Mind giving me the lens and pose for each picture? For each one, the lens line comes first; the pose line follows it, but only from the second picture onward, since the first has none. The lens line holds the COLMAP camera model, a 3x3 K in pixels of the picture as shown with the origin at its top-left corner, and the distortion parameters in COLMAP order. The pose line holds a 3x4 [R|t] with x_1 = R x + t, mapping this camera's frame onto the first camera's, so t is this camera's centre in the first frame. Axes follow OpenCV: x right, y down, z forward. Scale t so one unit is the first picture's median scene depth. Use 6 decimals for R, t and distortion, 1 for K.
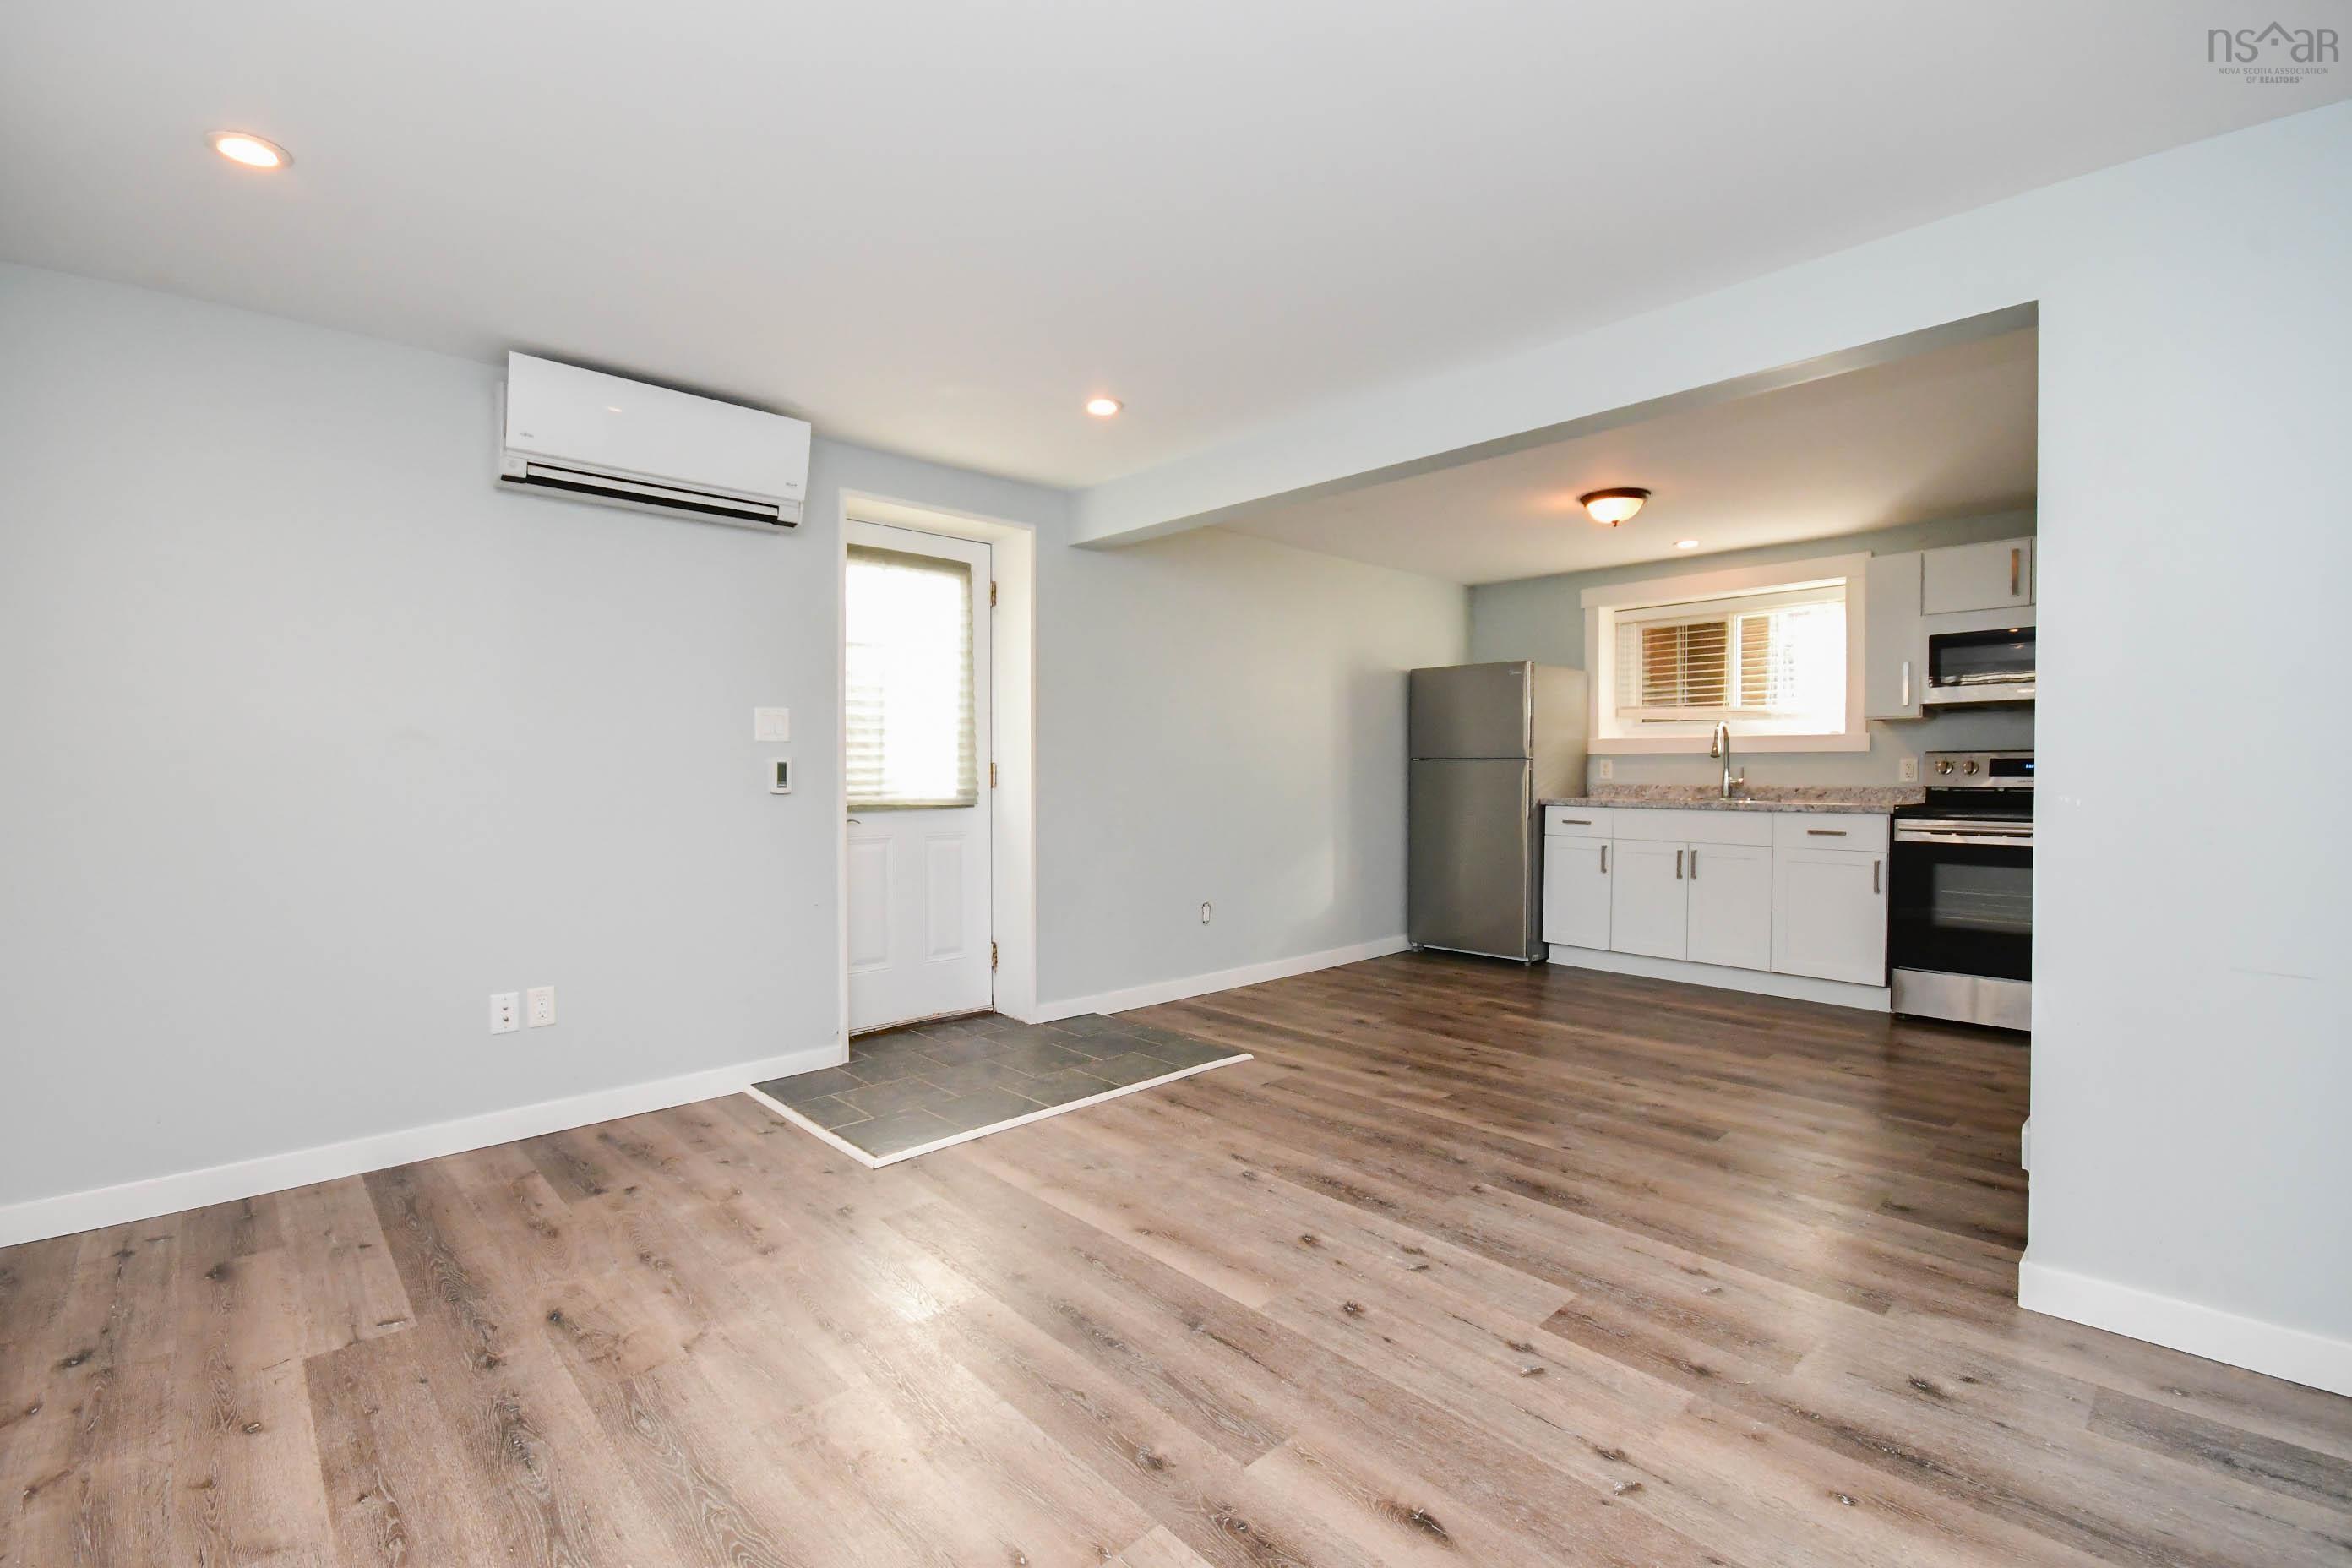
lens RADIAL K [[1028.6, 0, 1167.3], [0, 1028.6, 790.0], [0, 0, 1]] dist [-0.001601, -0.003515]
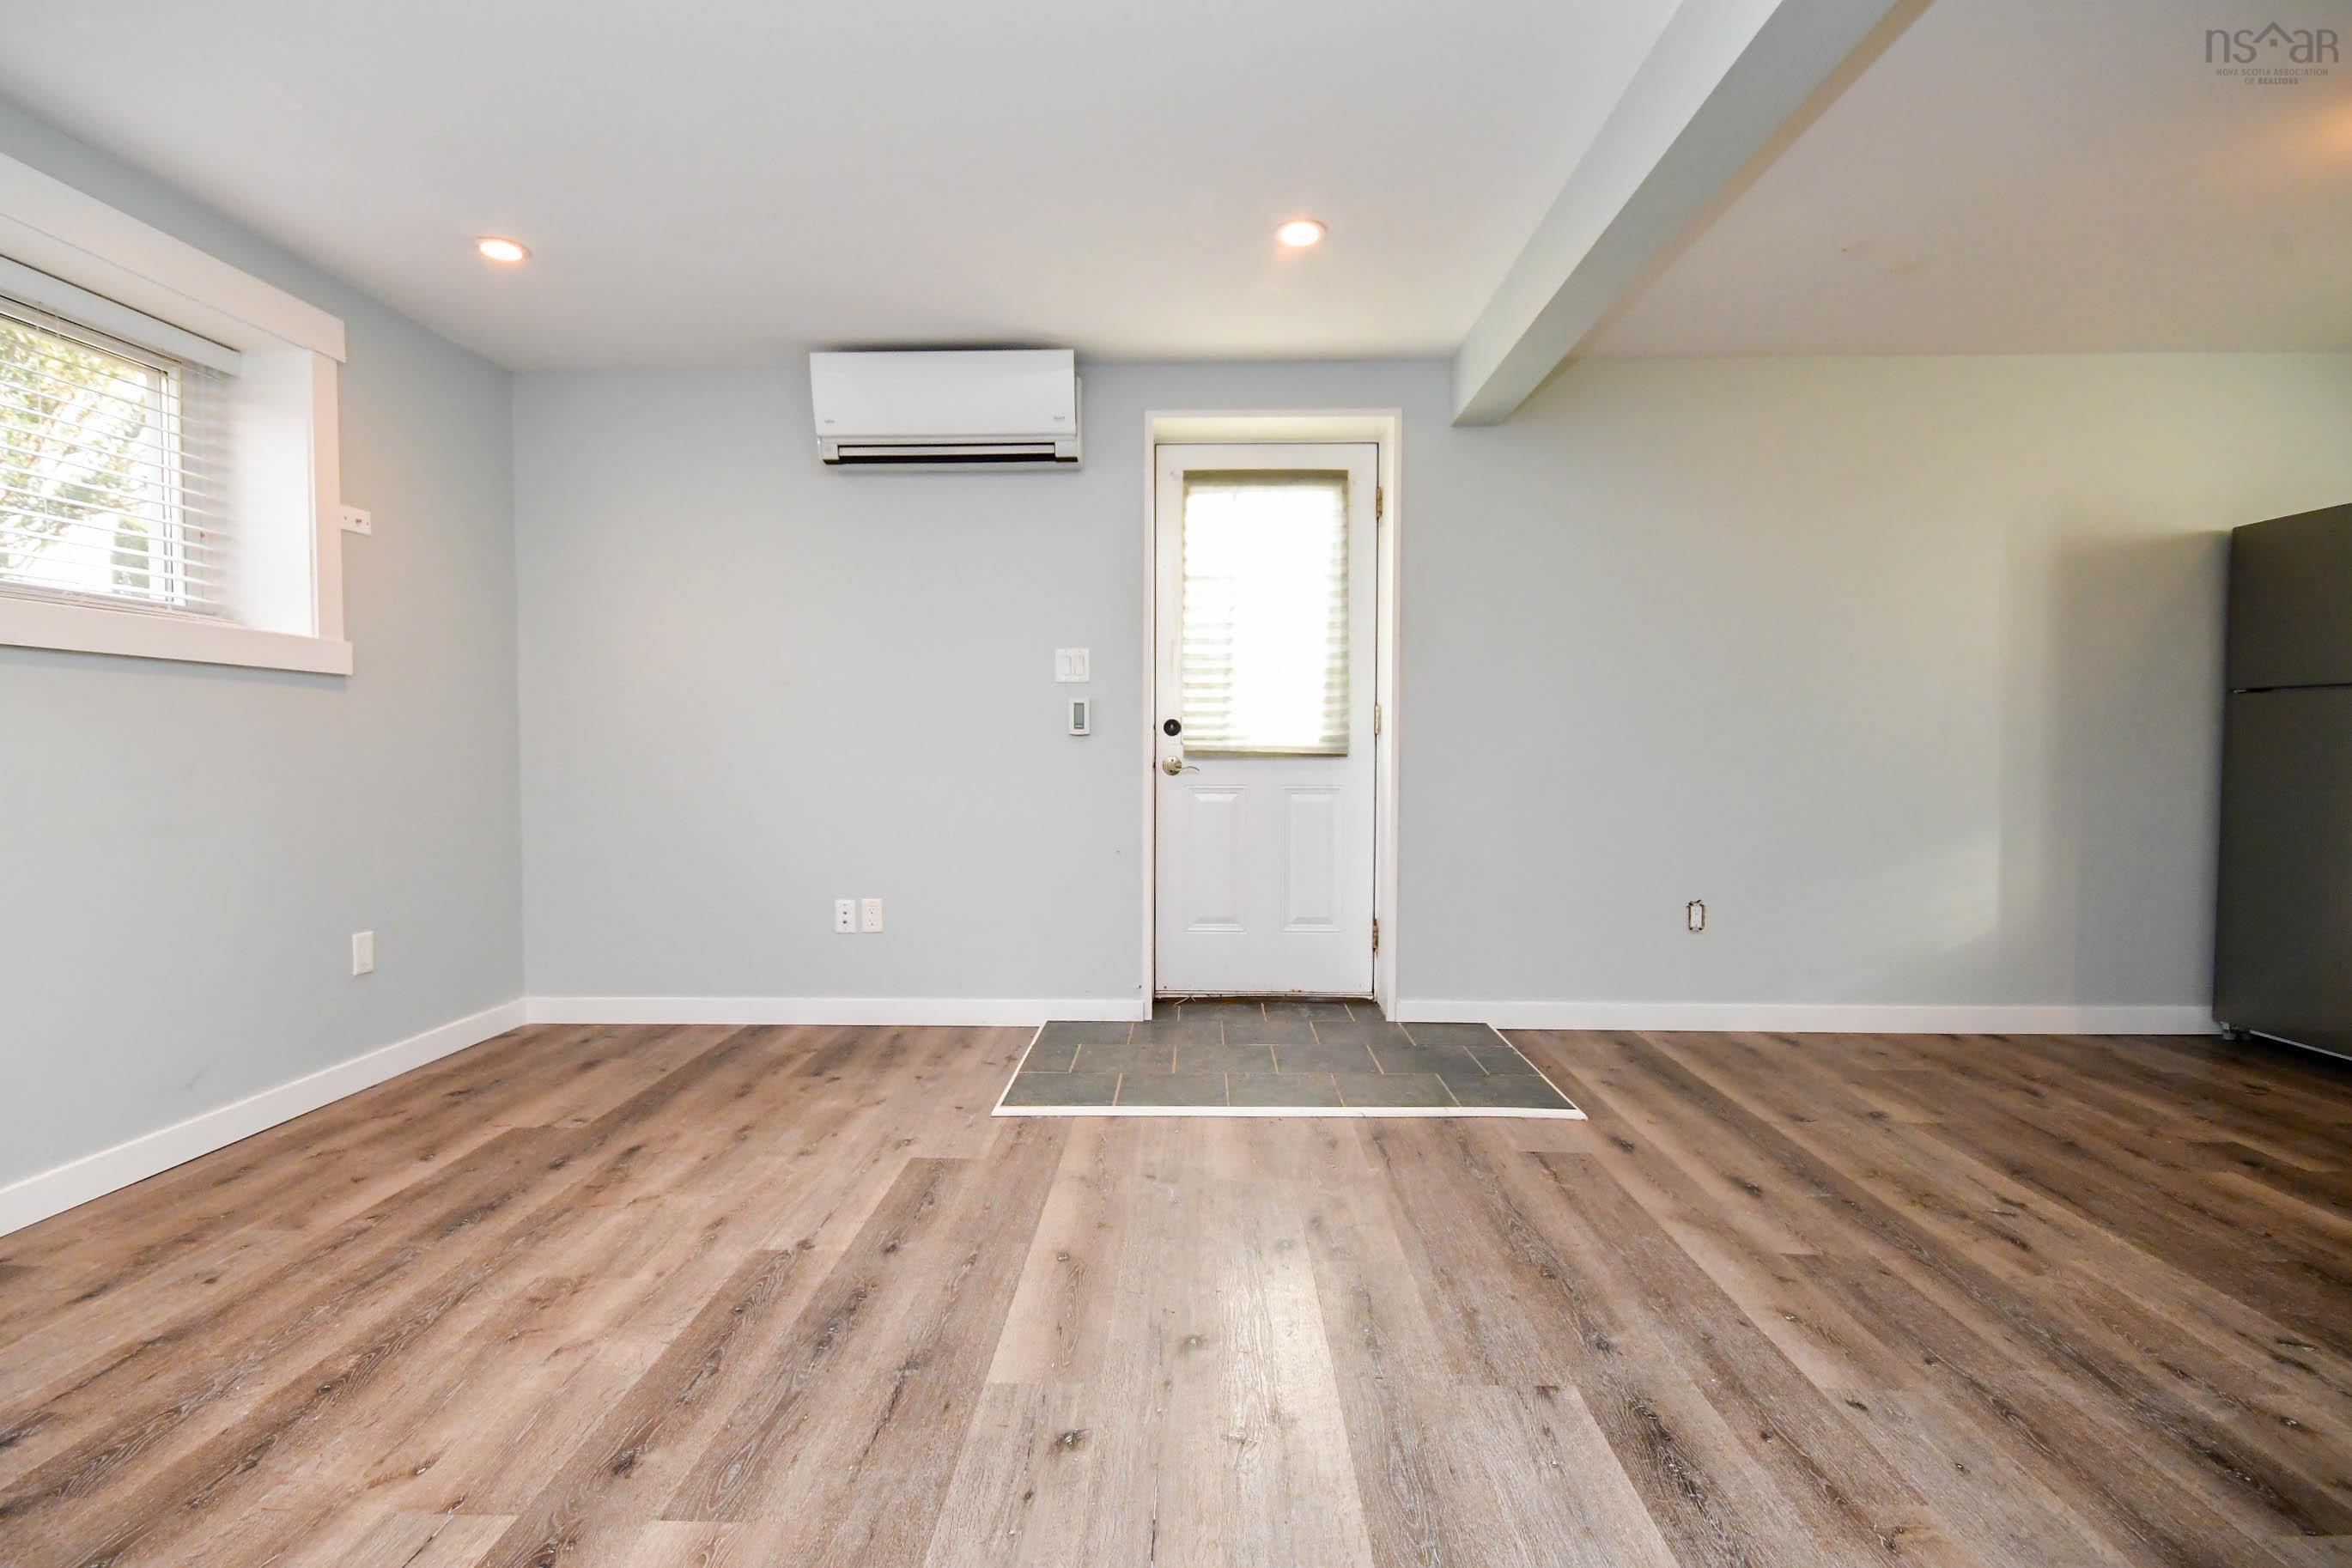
lens RADIAL K [[1098.5, 0, 1166.1], [0, 1098.5, 788.8], [0, 0, 1]] dist [0.000242, -0.000226]
pose [[0.707400, 0.027564, -0.706276, 0.493902], [-0.014212, 0.999592, 0.024777, 0.031763], [0.706671, -0.007490, 0.707503, 0.352896]]
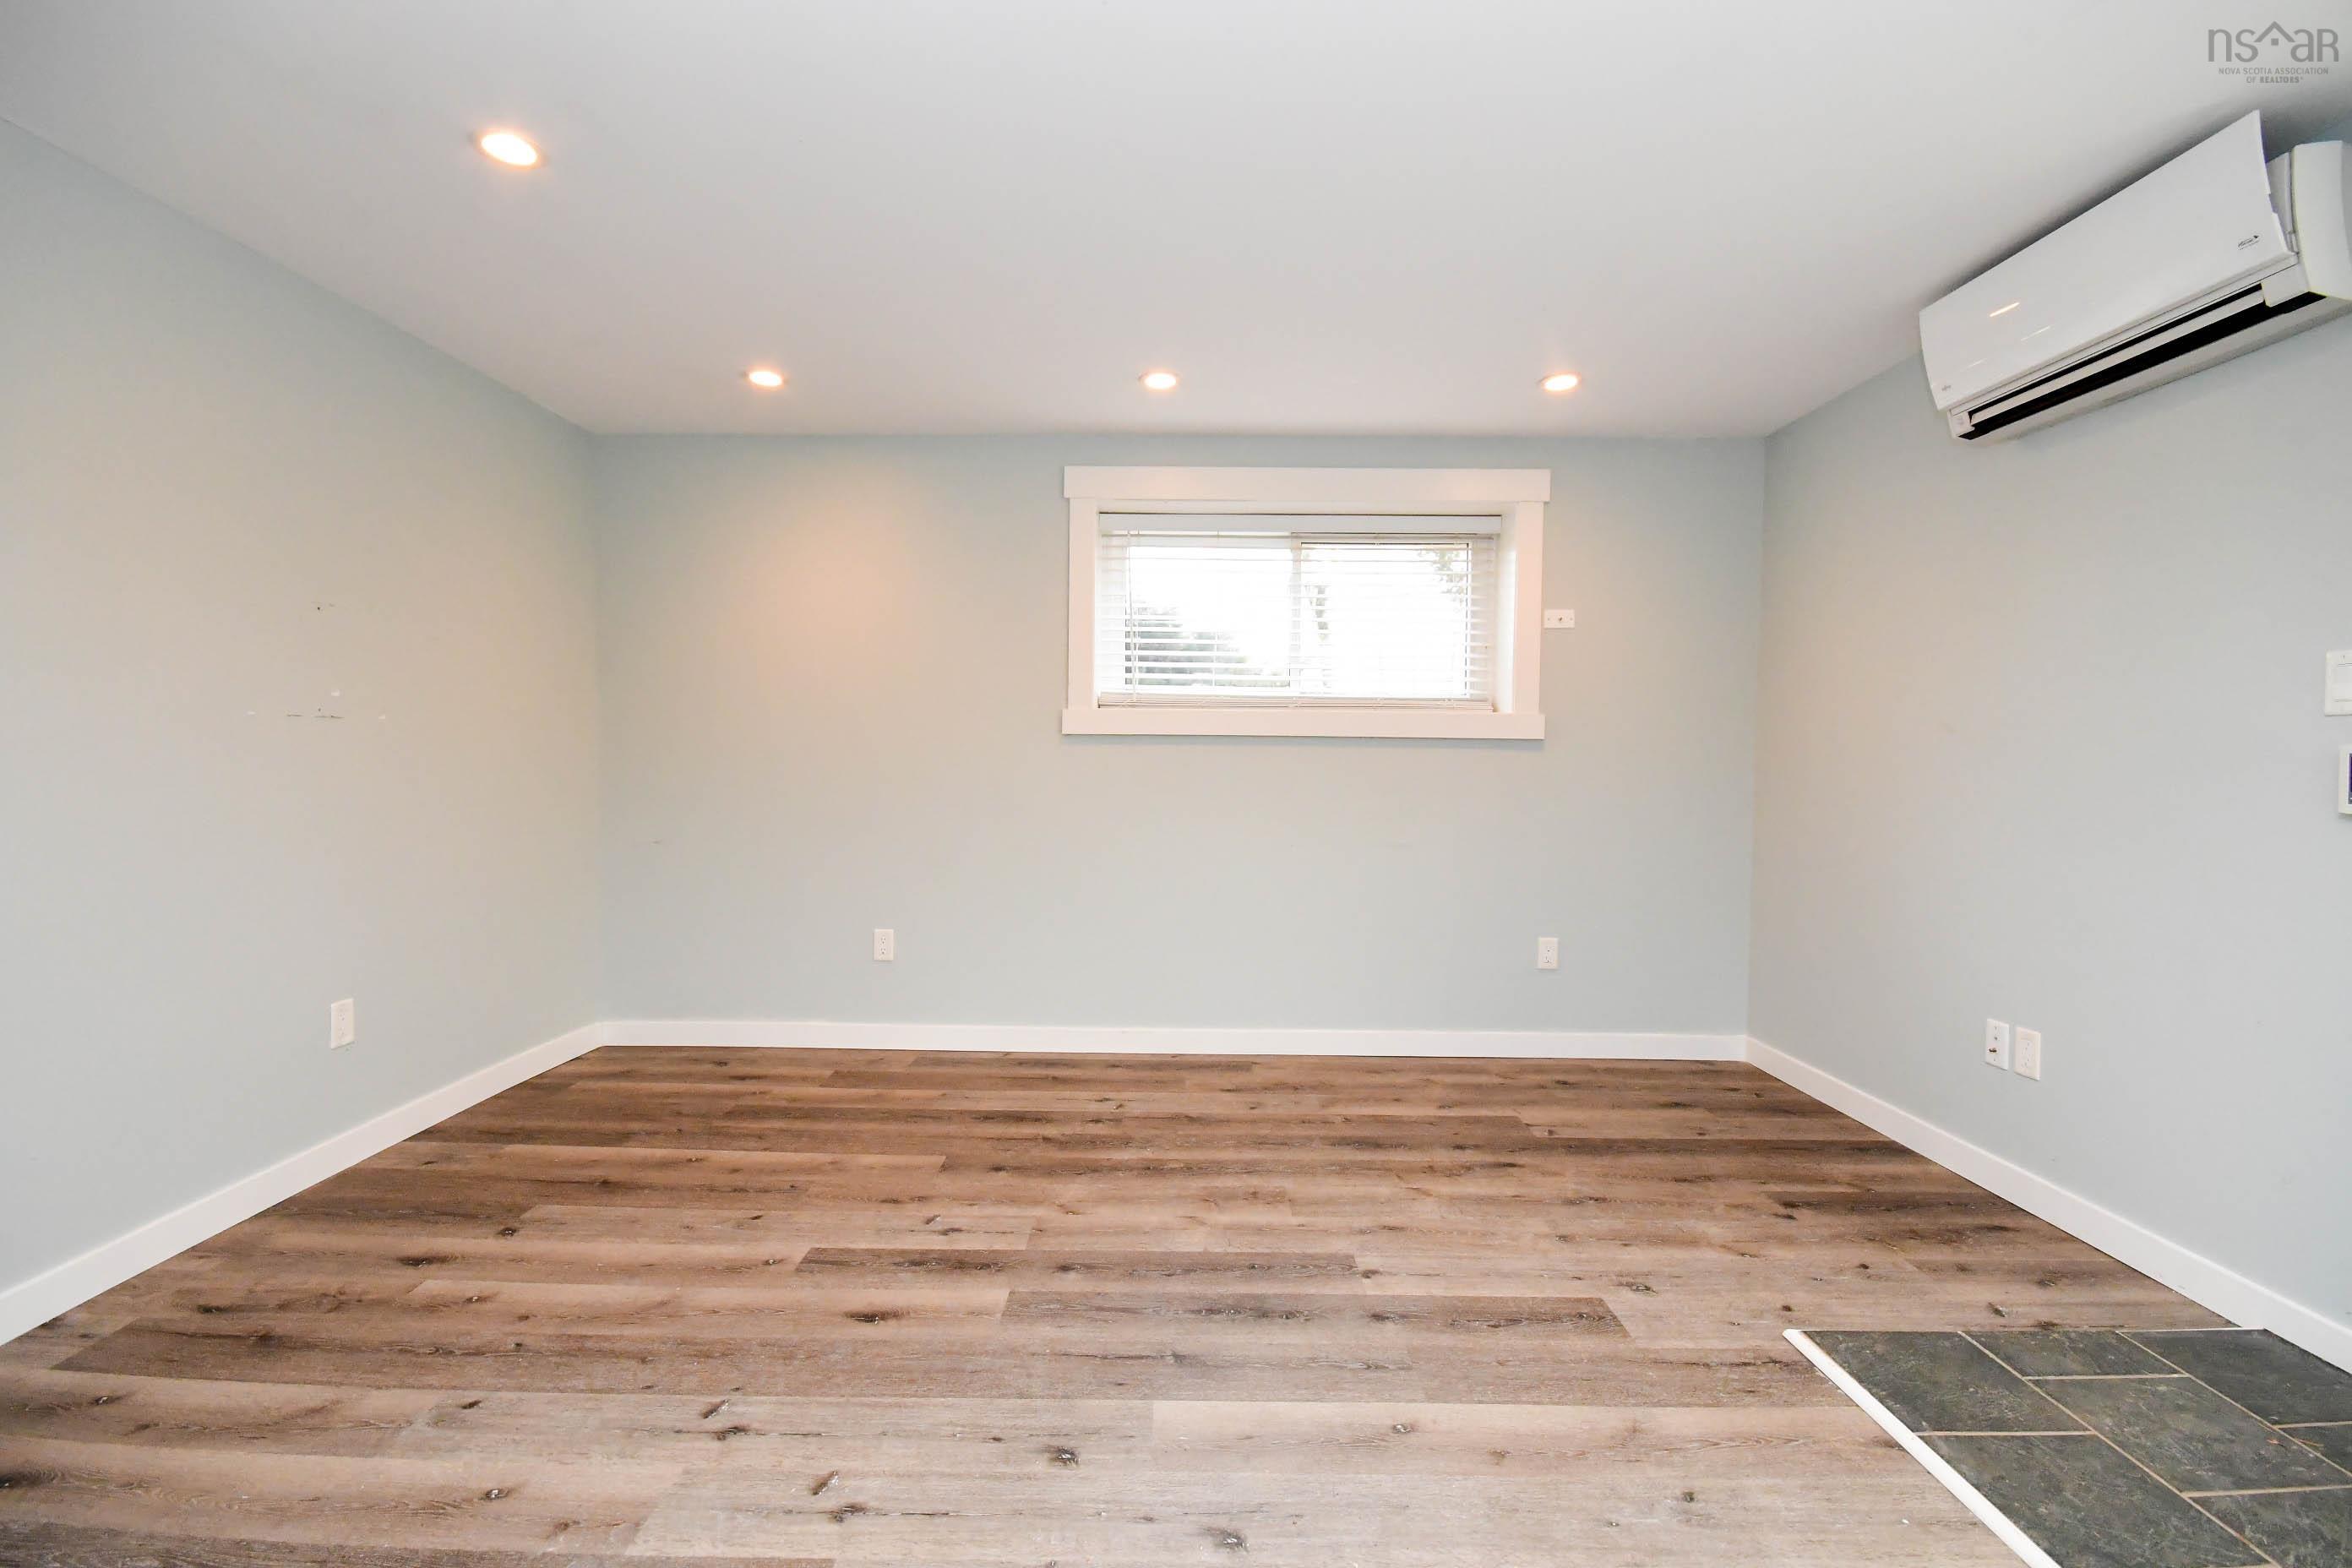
lens RADIAL K [[1028.6, 0, 1166.4], [0, 1028.6, 788.1], [0, 0, 1]] dist [-0.001601, -0.003515]
pose [[-0.694051, 0.017120, -0.719722, 0.452403], [-0.022193, 0.998733, 0.045158, -0.022688], [0.719583, 0.047315, -0.692792, 1.051271]]
